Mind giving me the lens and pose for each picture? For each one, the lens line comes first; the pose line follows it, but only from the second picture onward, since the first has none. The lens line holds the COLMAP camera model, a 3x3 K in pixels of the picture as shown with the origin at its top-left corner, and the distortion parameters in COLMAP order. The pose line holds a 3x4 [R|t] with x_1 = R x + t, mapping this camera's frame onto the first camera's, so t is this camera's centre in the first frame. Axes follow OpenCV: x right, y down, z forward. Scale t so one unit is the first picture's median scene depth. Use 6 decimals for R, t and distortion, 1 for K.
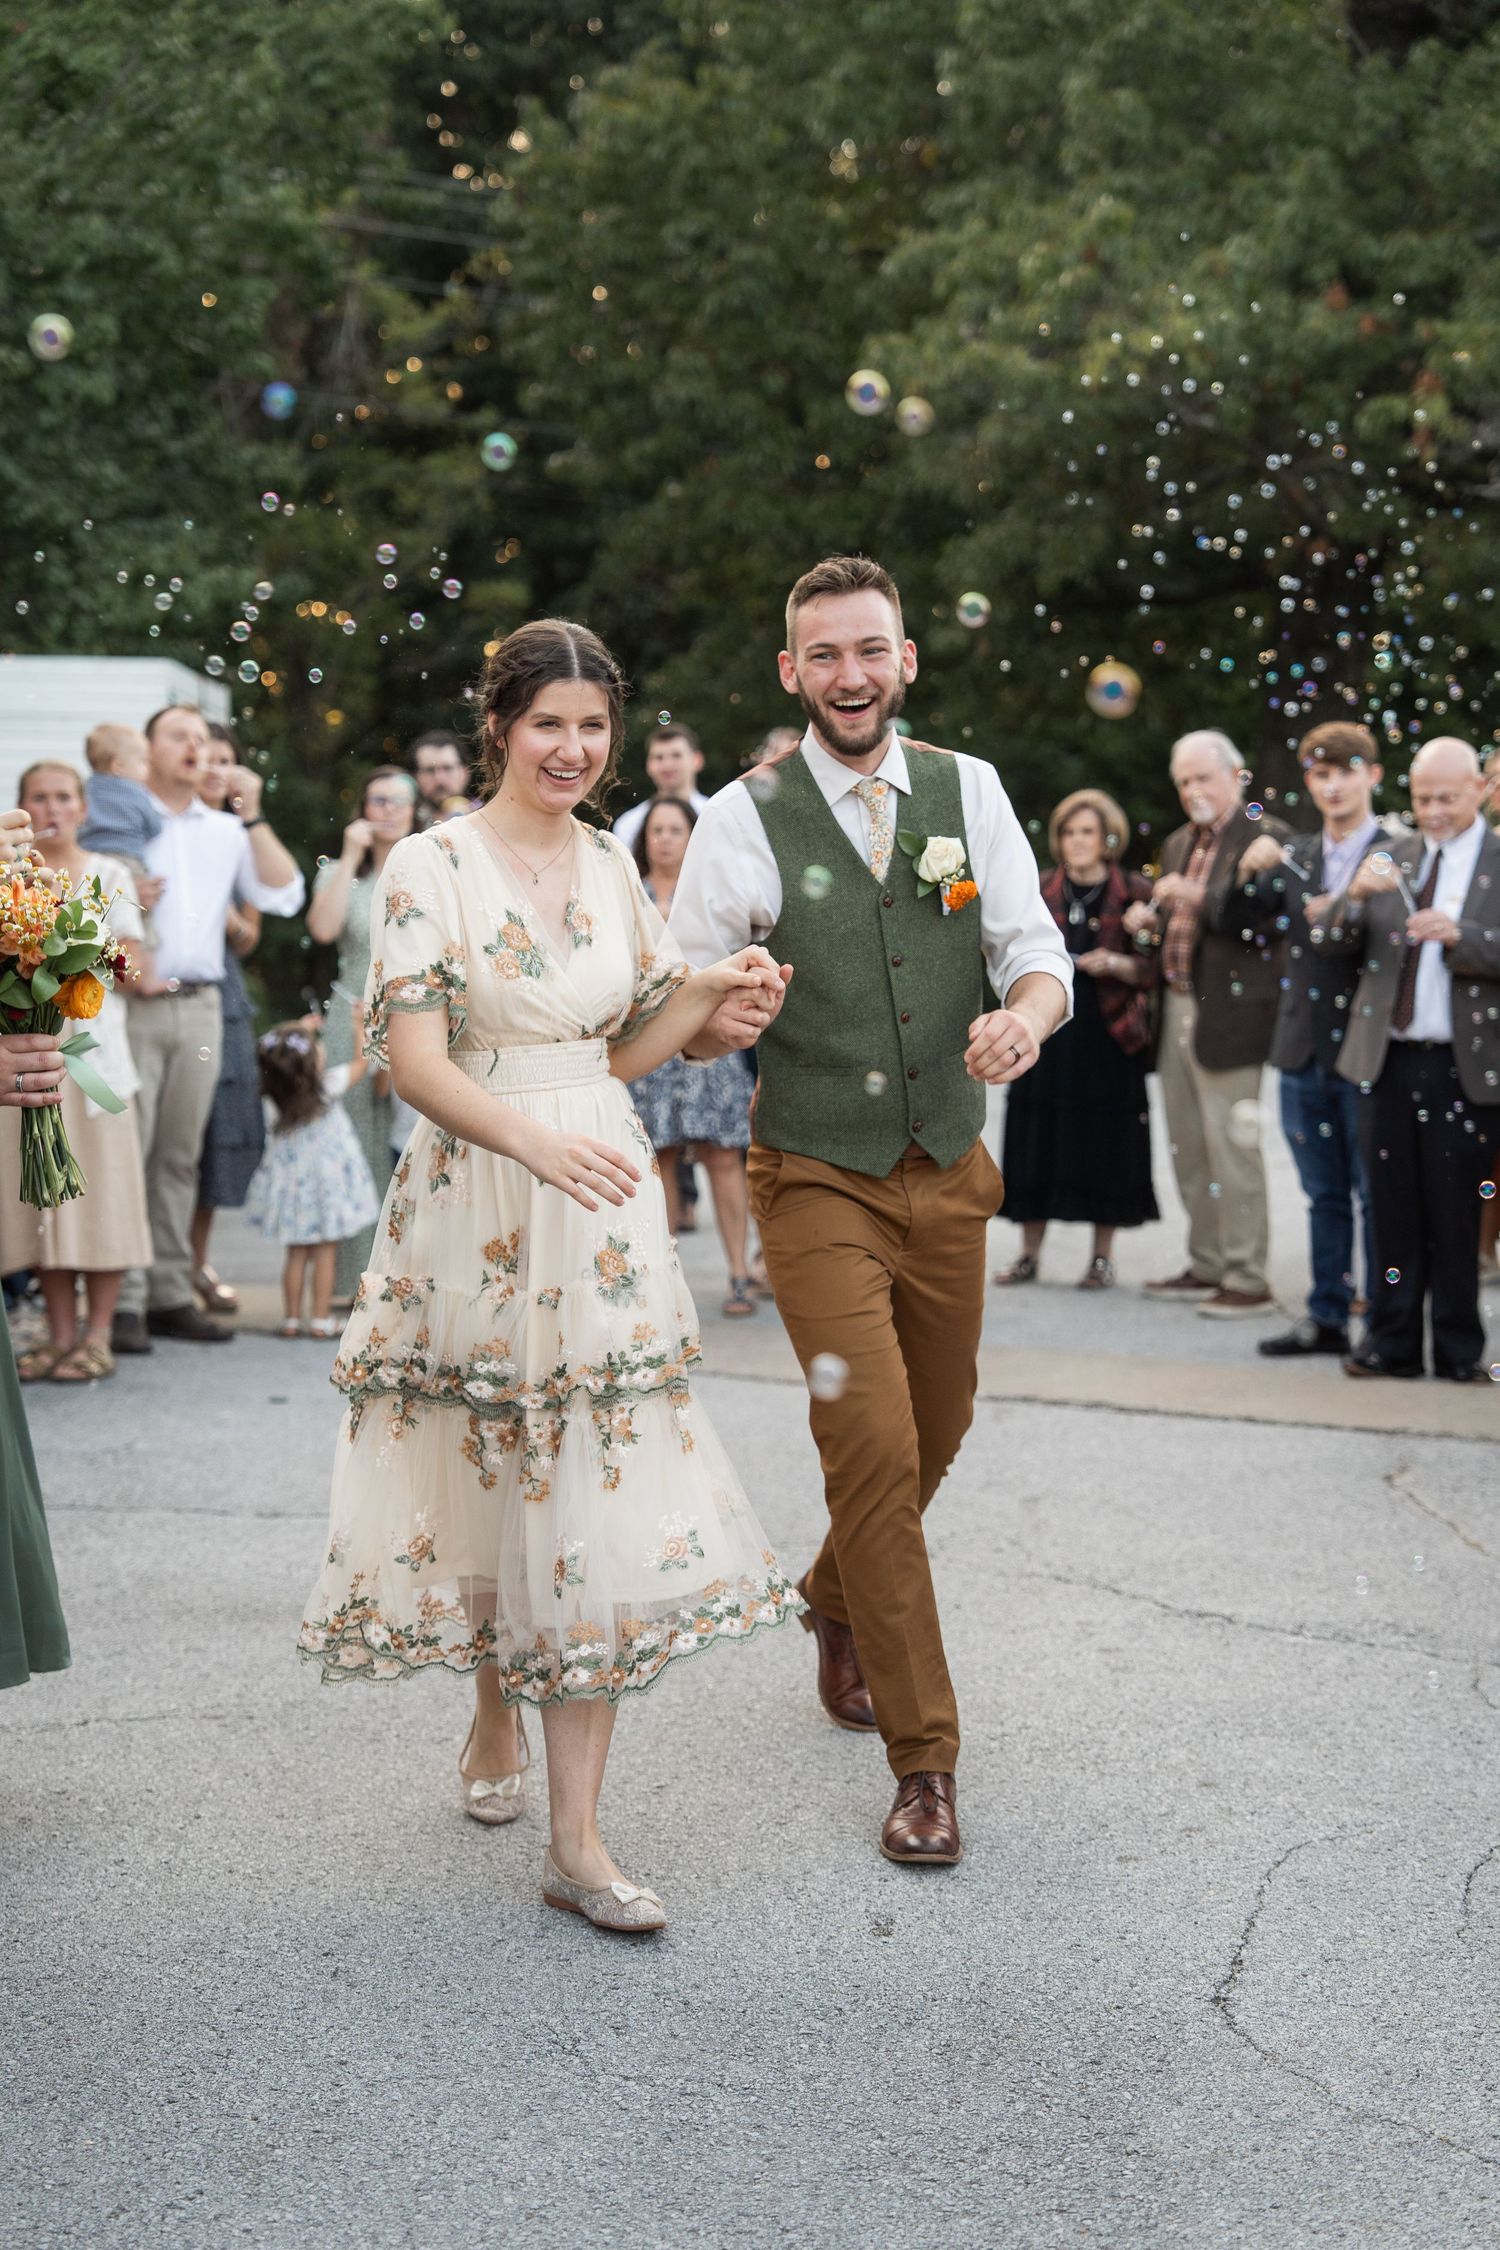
lens RADIAL K [[3601.3, 0, 754.0], [0, 3601.3, 1118.0], [0, 0, 1]] dist [0.144500, 0.000000]
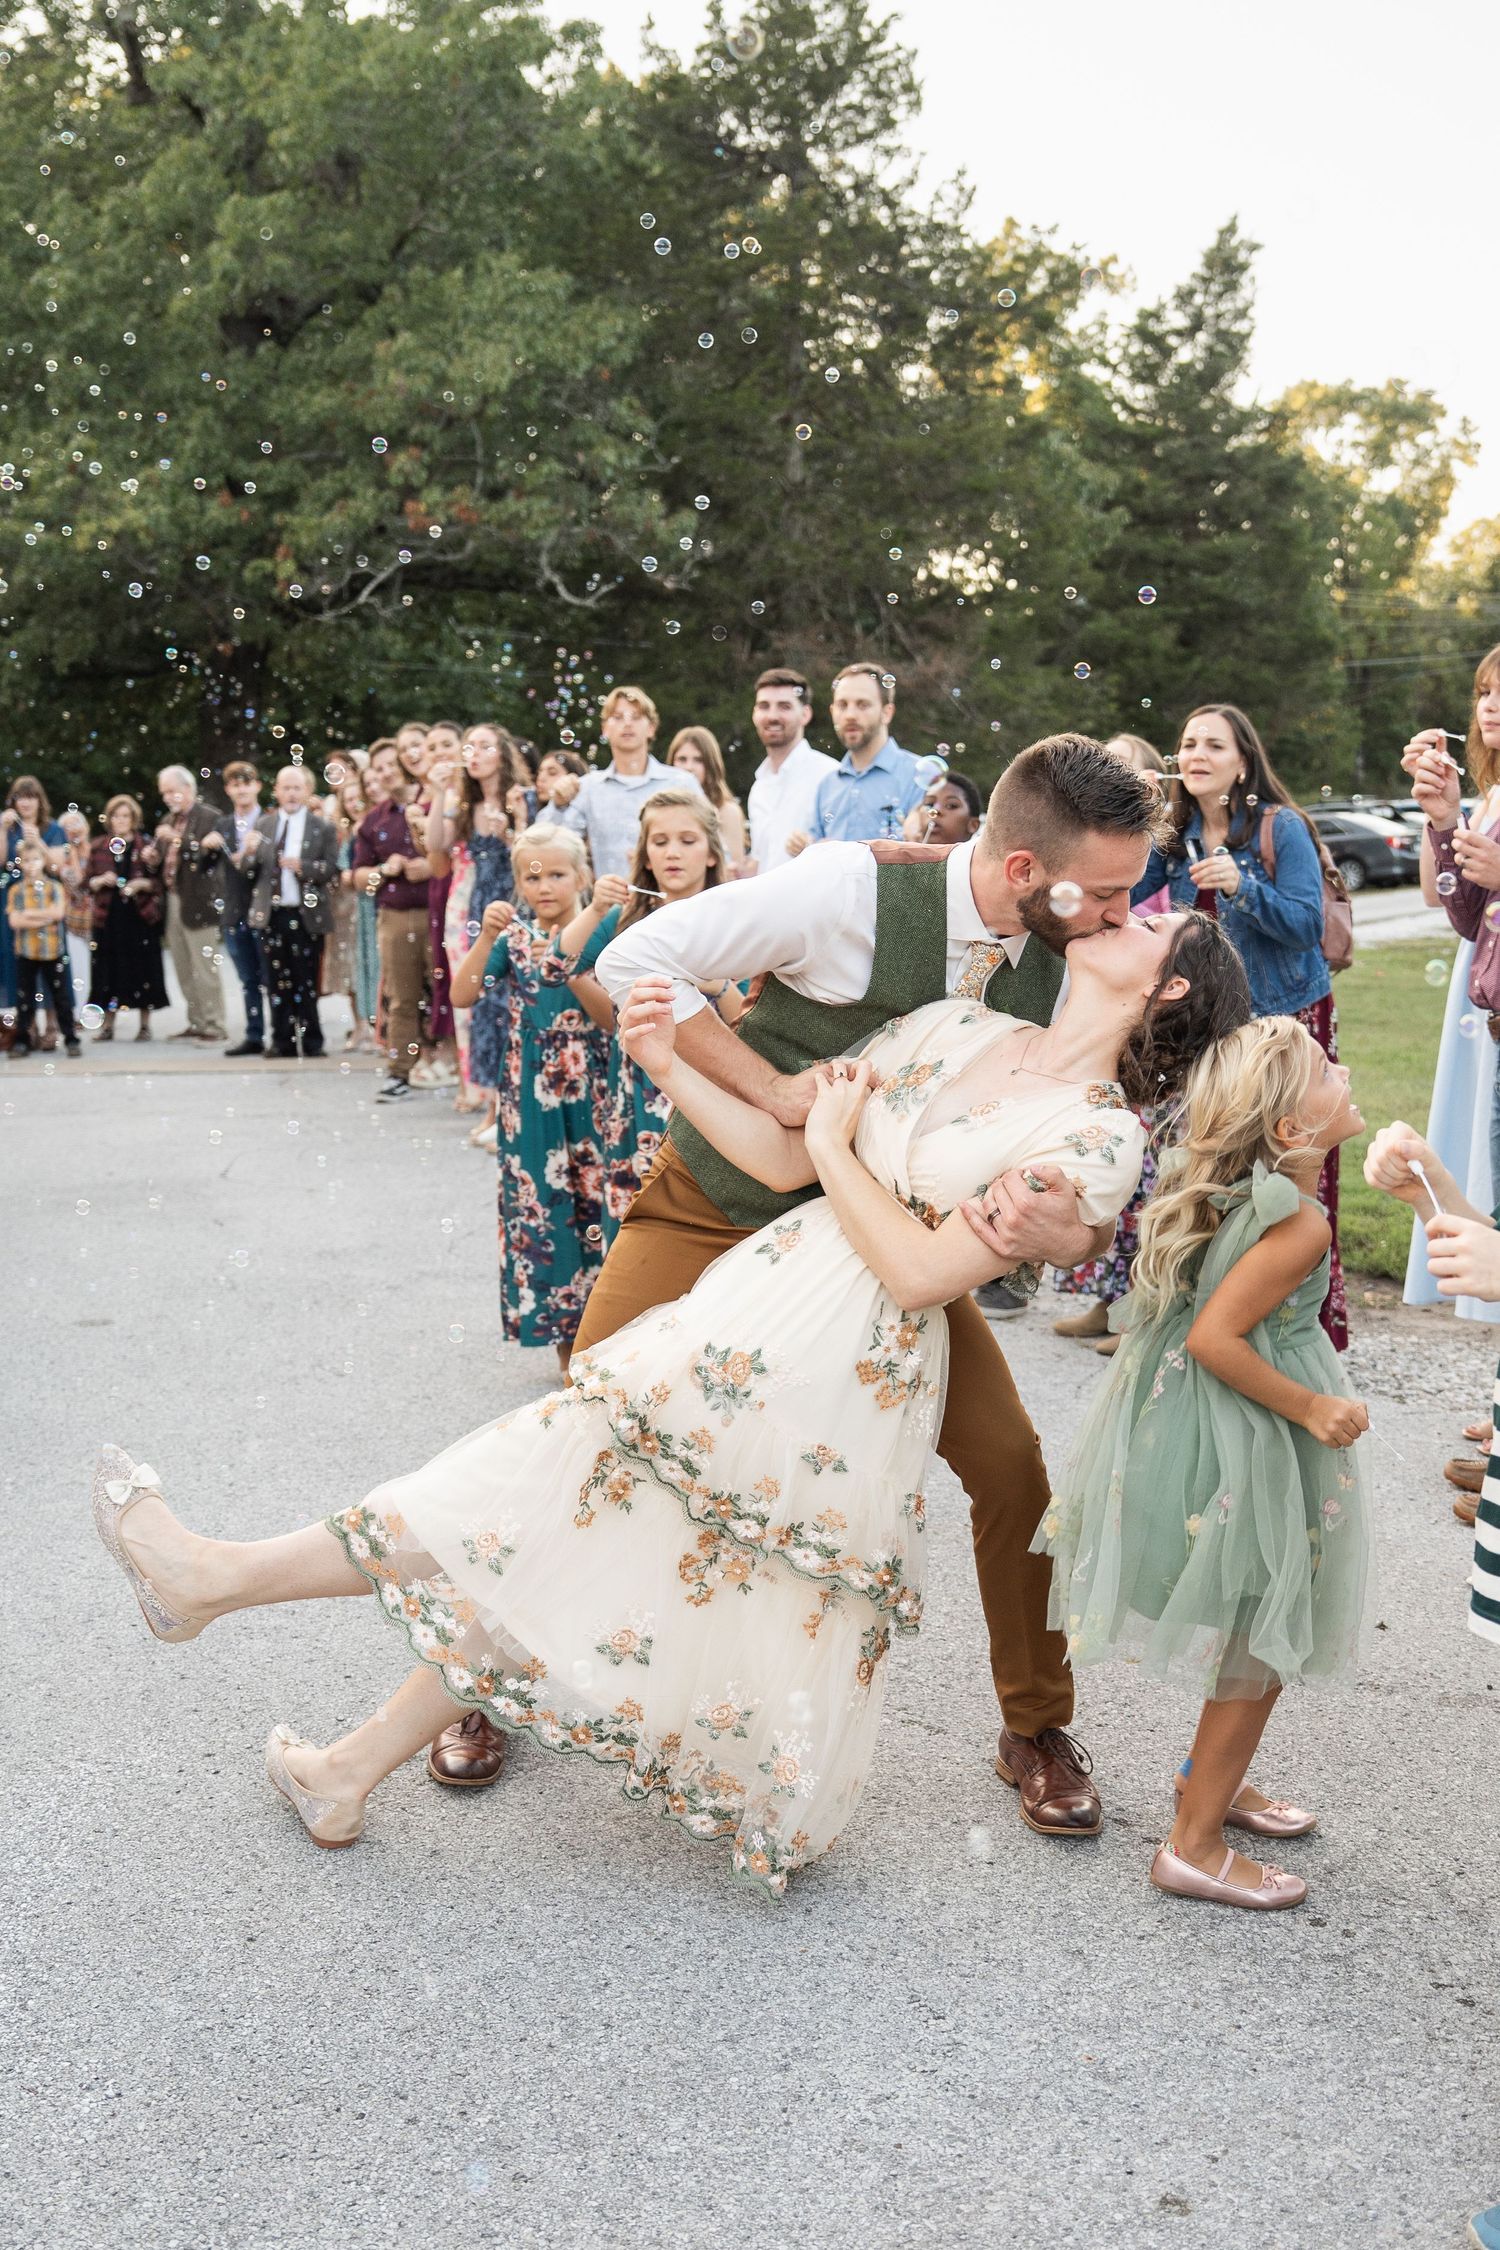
lens RADIAL K [[2428.5, 0, 779.7], [0, 2428.5, 1276.6], [0, 0, 1]] dist [-0.017863, 0.000000]
pose [[0.932890, -0.088088, 0.349223, -0.024829], [0.050330, 0.992000, 0.115773, 0.015700], [-0.356627, -0.090428, 0.929860, -0.173369]]
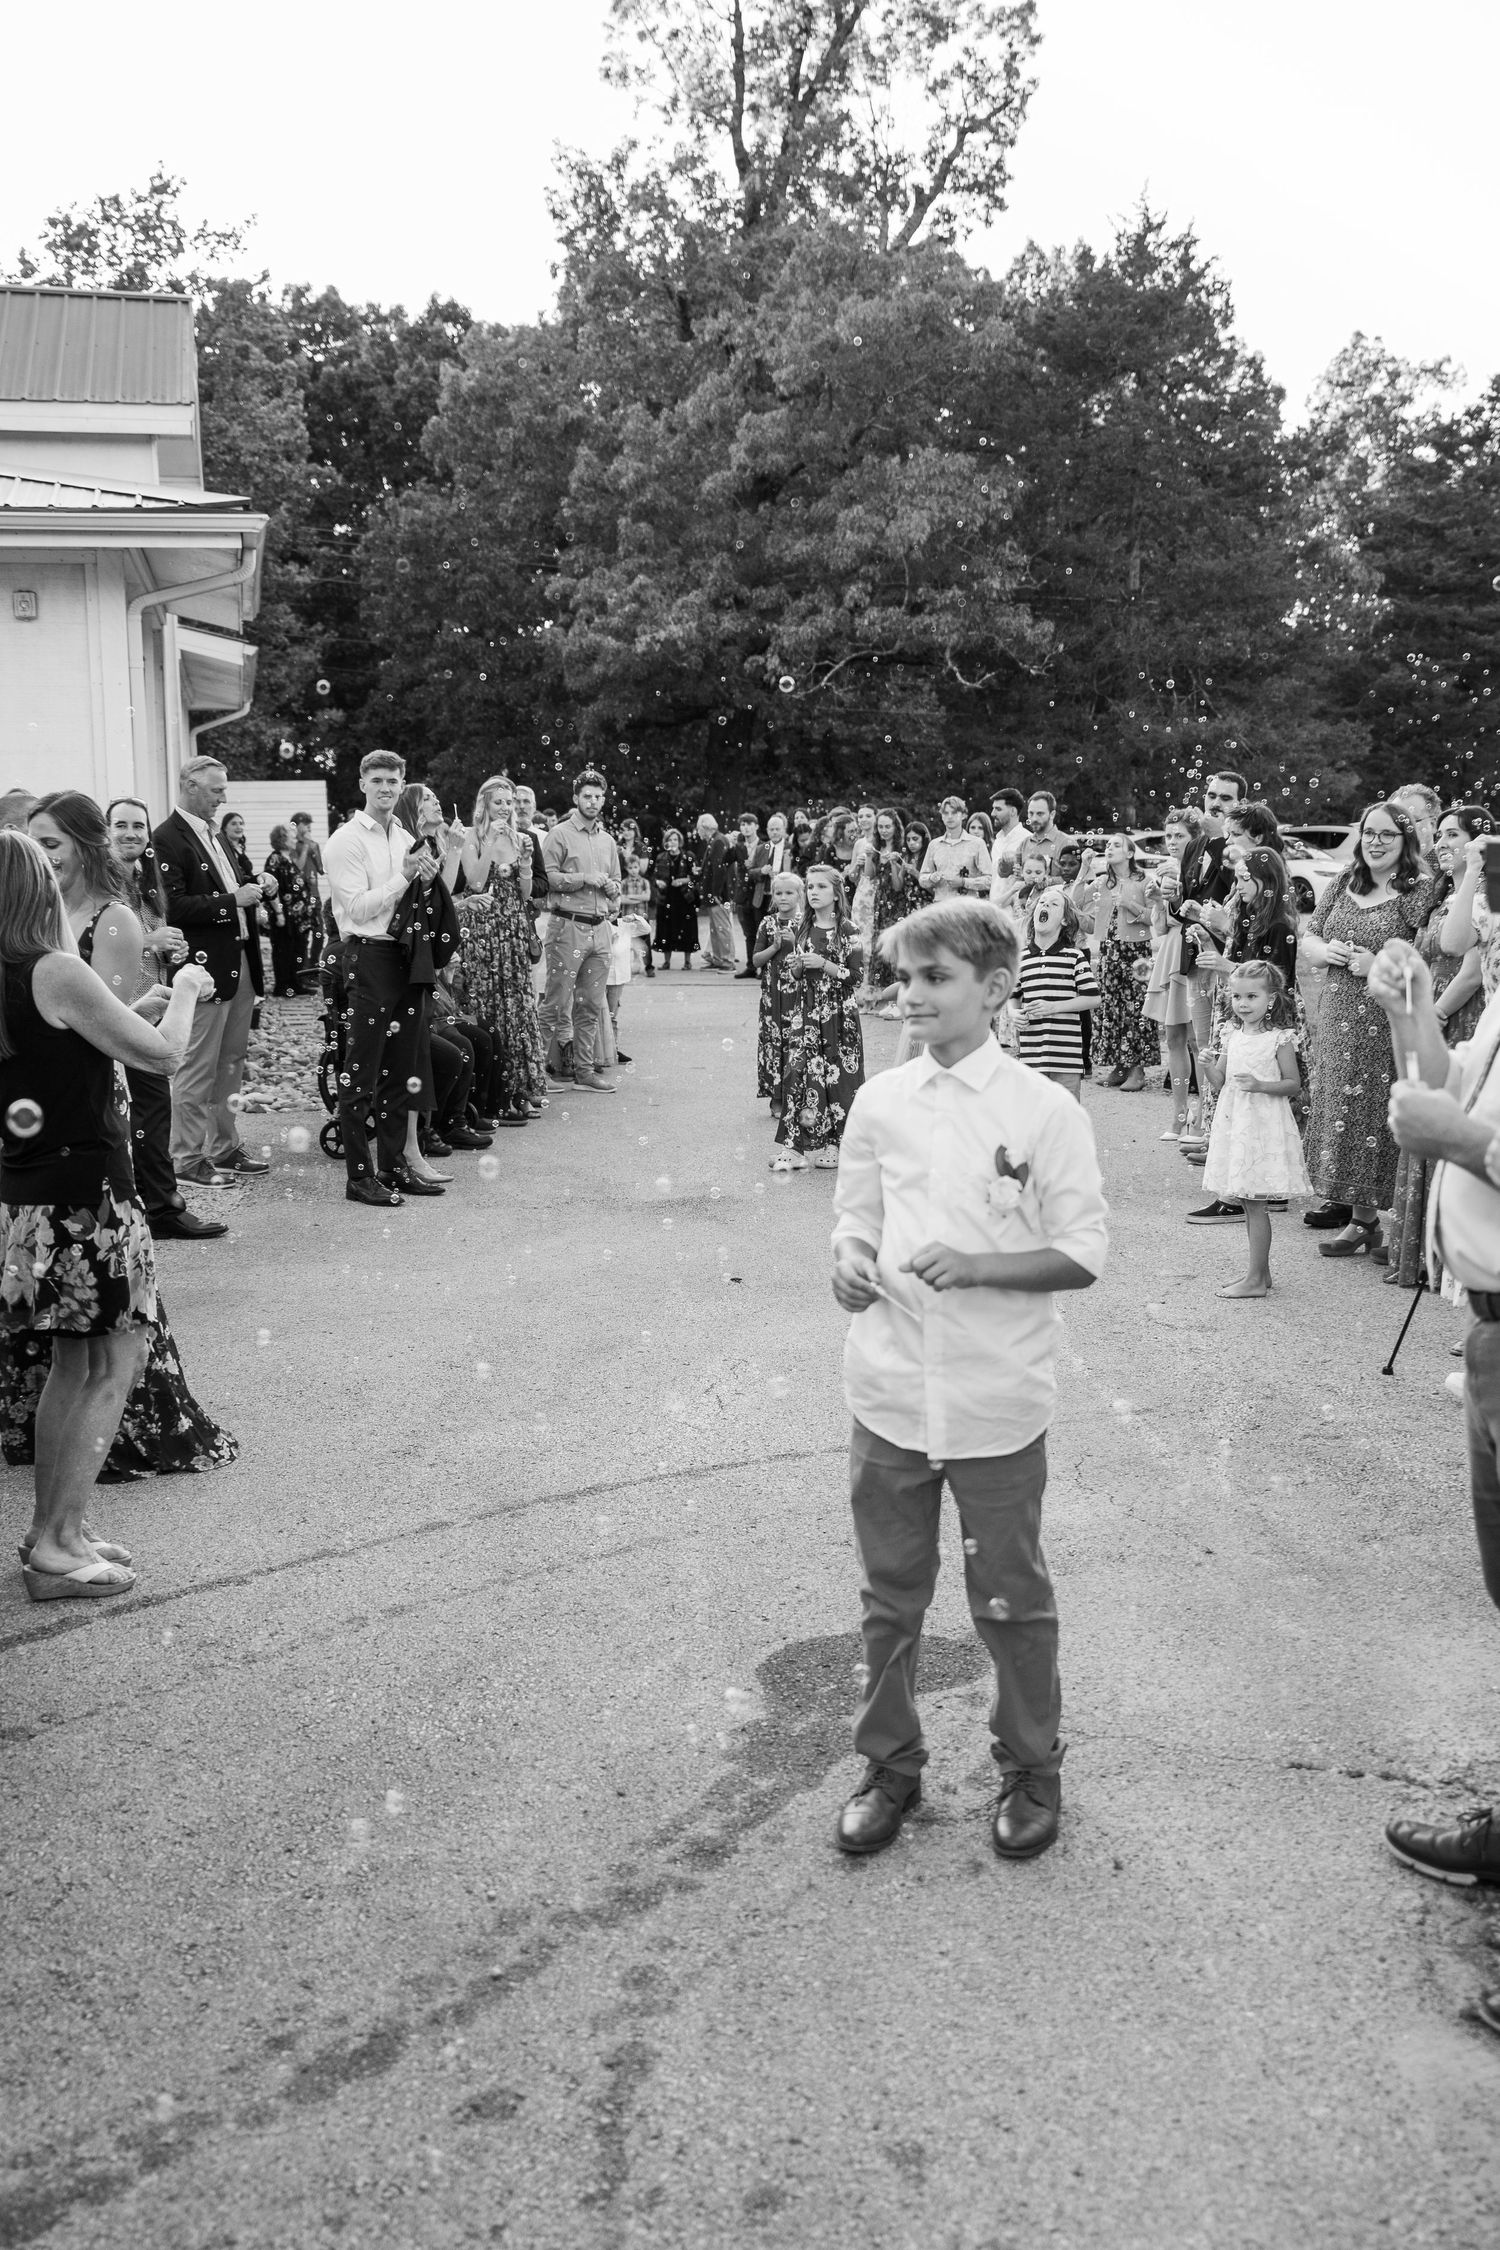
lens RADIAL K [[1925.2, 0, 749.2], [0, 1925.2, 1121.6], [0, 0, 1]] dist [-0.004167, 0.003053]
pose [[0.985823, -0.043782, 0.161977, -0.060641], [0.031757, 0.996594, 0.076100, 0.021448], [-0.164757, -0.069877, 0.983856, -0.335019]]
